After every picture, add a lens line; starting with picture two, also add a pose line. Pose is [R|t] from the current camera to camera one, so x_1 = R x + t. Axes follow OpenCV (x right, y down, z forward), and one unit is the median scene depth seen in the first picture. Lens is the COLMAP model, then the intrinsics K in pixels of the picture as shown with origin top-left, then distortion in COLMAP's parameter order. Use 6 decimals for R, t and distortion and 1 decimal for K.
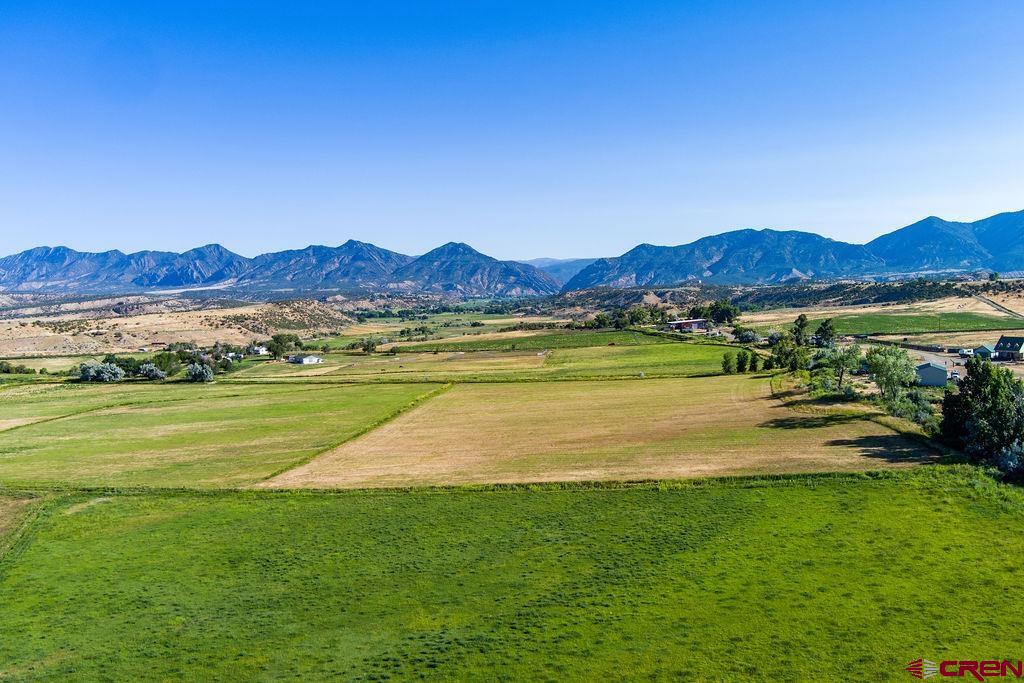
lens RADIAL K [[828.3, 0, 511.0], [0, 828.3, 341.4], [0, 0, 1]] dist [-0.077785, 0.022211]
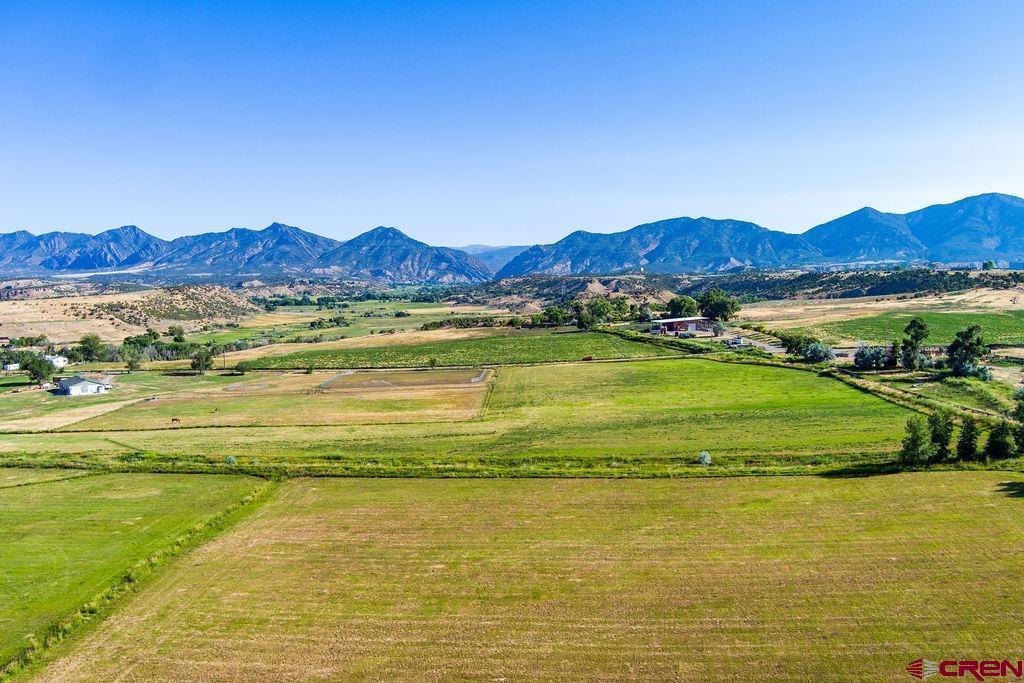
lens RADIAL K [[828.3, 0, 512.1], [0, 828.3, 340.1], [0, 0, 1]] dist [-0.077785, 0.022211]
pose [[0.996530, 0.003975, 0.083136, 0.009290], [-0.005111, 0.999896, 0.013454, -0.017033], [-0.083074, -0.013832, 0.996447, 0.324243]]
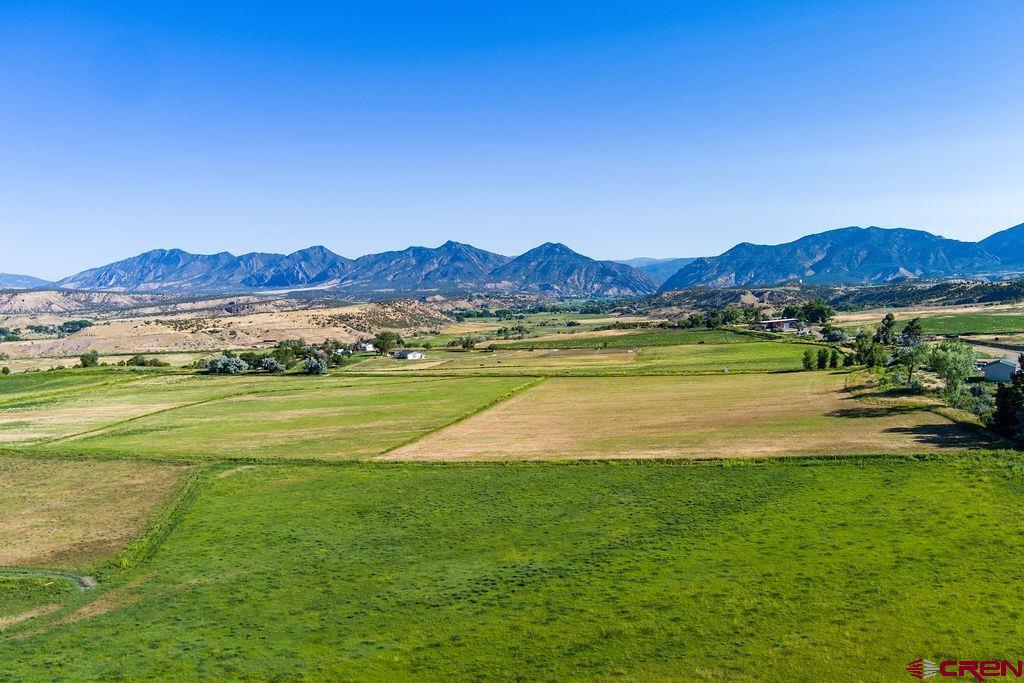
lens RADIAL K [[828.3, 0, 511.1], [0, 828.3, 340.5], [0, 0, 1]] dist [-0.077785, 0.022211]
pose [[0.993195, 0.004884, -0.116360, 0.005329], [-0.005014, 0.999987, -0.000821, 0.002441], [0.116354, 0.001399, 0.993207, -0.041619]]
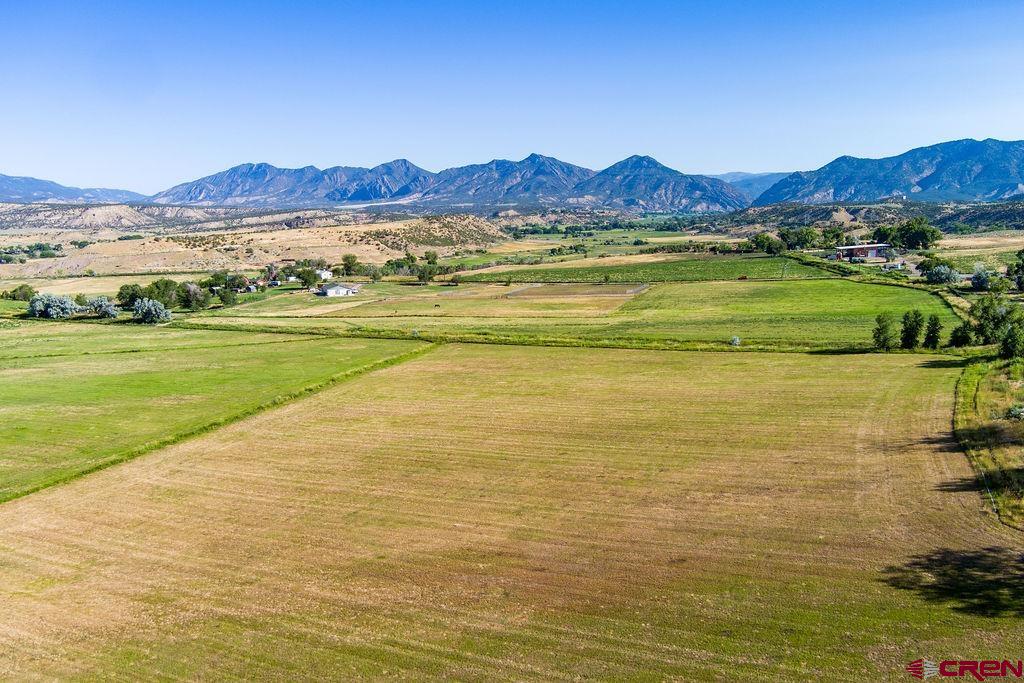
lens RADIAL K [[828.3, 0, 511.1], [0, 828.3, 336.5], [0, 0, 1]] dist [-0.077785, 0.022211]
pose [[0.974641, 0.036193, -0.220829, 0.075084], [-0.015013, 0.995186, 0.096845, -0.010980], [0.223271, -0.091074, 0.970492, 0.218593]]
